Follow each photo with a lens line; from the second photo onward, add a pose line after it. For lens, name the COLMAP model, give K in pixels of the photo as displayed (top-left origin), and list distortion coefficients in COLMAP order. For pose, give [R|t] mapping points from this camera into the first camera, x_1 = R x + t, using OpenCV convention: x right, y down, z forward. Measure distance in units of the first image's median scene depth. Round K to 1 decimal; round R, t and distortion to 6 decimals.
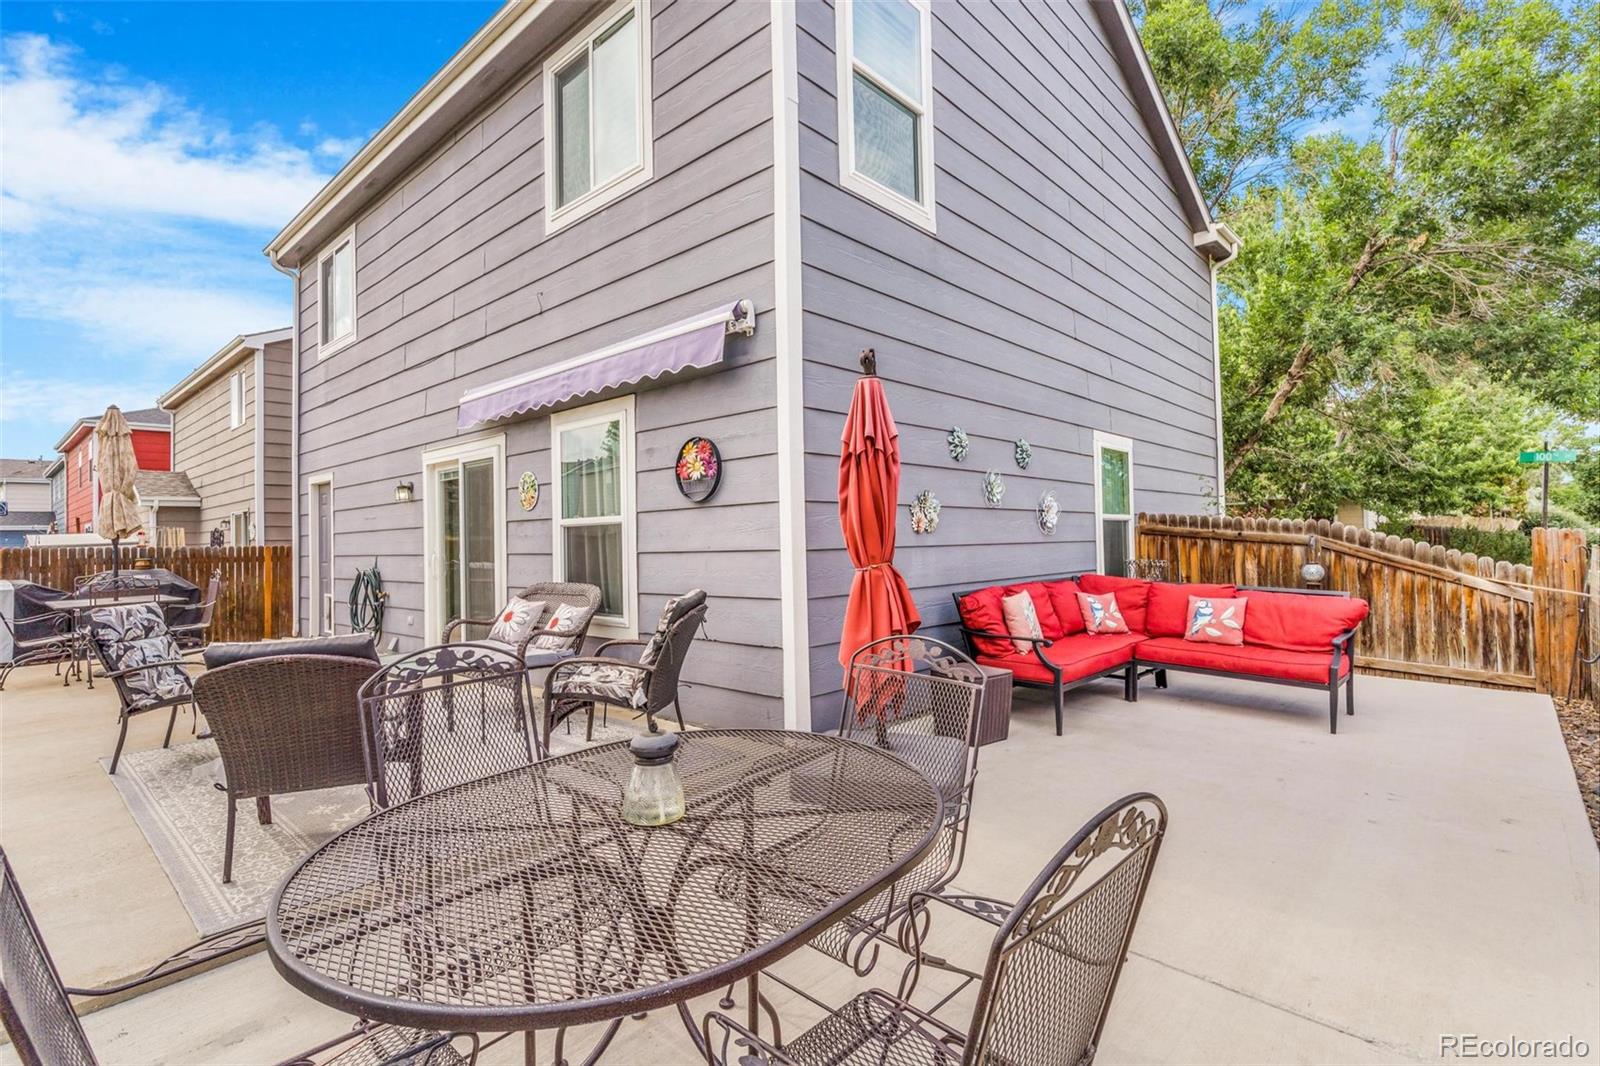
lens RADIAL K [[759.7, 0, 800.0], [0, 759.7, 533.0], [0, 0, 1]] dist [0.003118, 0.000490]
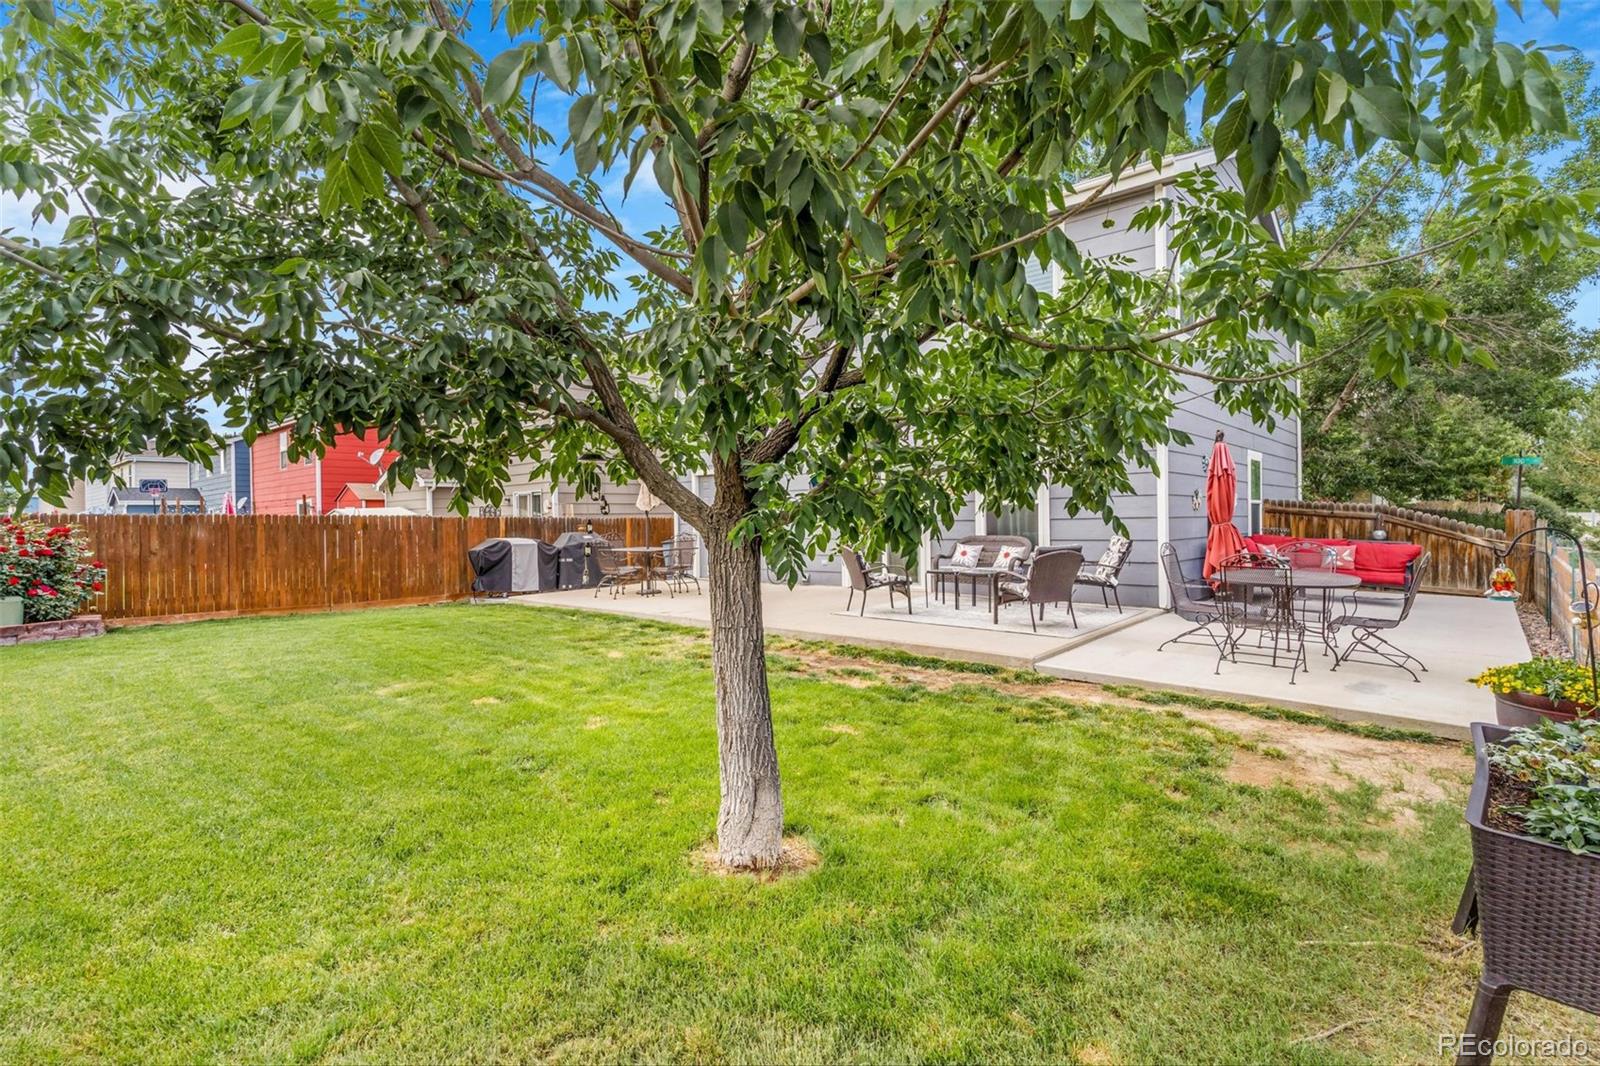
lens RADIAL K [[759.7, 0, 800.0], [0, 759.7, 533.0], [0, 0, 1]] dist [0.003118, 0.000490]
pose [[0.999911, 0.007039, 0.011328, -0.571508], [-0.007357, 0.999574, 0.028259, 0.007294], [-0.011124, -0.028340, 0.999536, -0.614307]]
